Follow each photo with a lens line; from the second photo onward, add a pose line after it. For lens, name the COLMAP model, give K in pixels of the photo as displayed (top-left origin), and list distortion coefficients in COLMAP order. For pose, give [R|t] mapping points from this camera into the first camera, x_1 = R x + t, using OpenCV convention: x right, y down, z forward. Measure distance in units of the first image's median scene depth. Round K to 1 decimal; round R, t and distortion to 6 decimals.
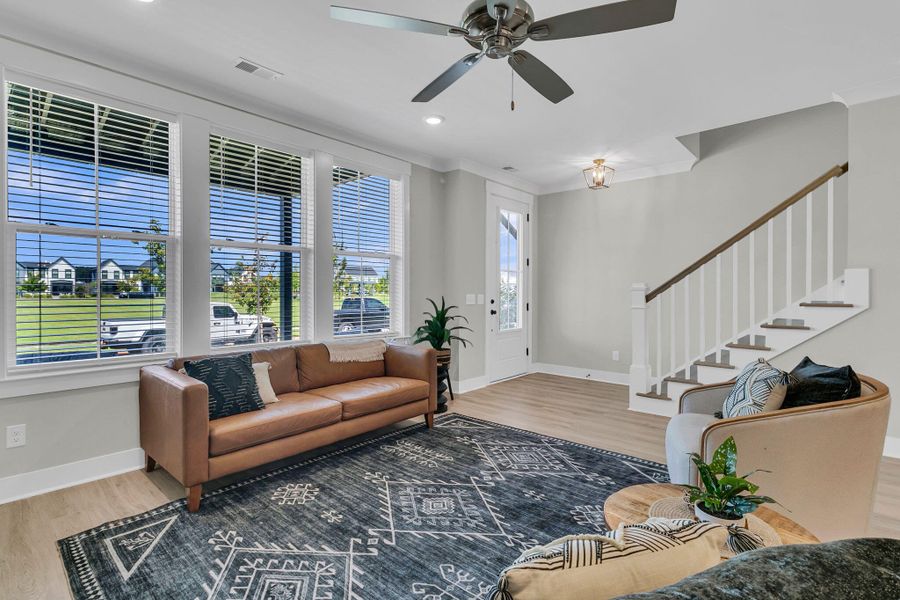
lens RADIAL K [[426.8, 0, 455.6], [0, 426.8, 293.6], [0, 0, 1]] dist [-0.001682, -0.000083]
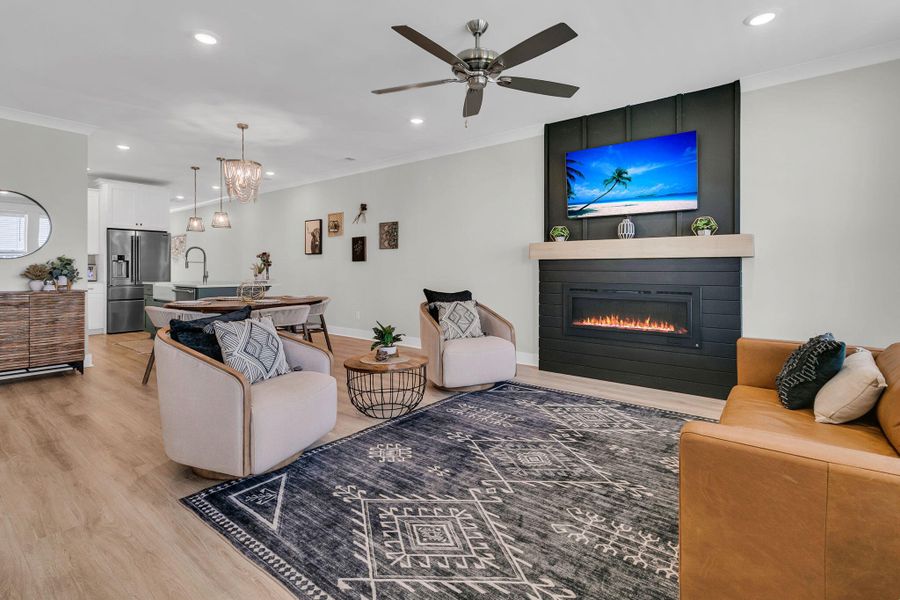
lens RADIAL K [[434.0, 0, 452.4], [0, 434.0, 270.9], [0, 0, 1]] dist [0.001227, 0.000984]
pose [[-0.998784, -0.001684, -0.049276, 0.165632], [-0.002236, 0.999935, 0.011165, 0.016562], [0.049254, 0.011262, -0.998723, 1.591884]]
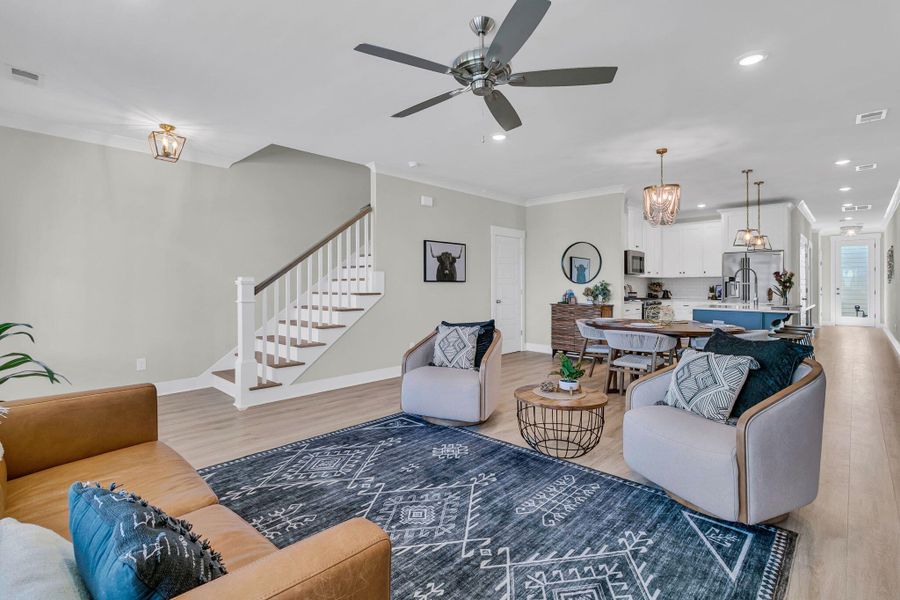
lens RADIAL K [[423.1, 0, 450.0], [0, 423.1, 285.5], [0, 0, 1]] dist [0.002609, 0.000732]
pose [[0.051022, -0.002848, 0.998693, -0.746471], [0.007239, 0.999971, 0.002482, -0.005562], [-0.998671, 0.007103, 0.051041, 0.680564]]
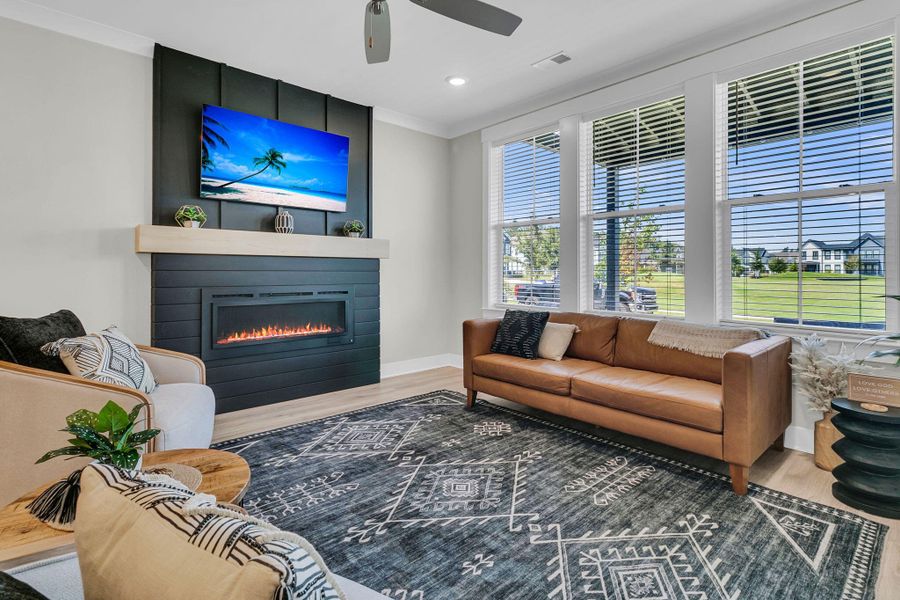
lens RADIAL K [[434.0, 0, 452.4], [0, 434.0, 270.9], [0, 0, 1]] dist [0.001227, 0.000984]
pose [[-0.118137, -0.002405, -0.992994, 0.679027], [-0.007886, 0.999968, -0.001484, 0.030296], [0.992966, 0.007655, -0.118152, 0.843071]]
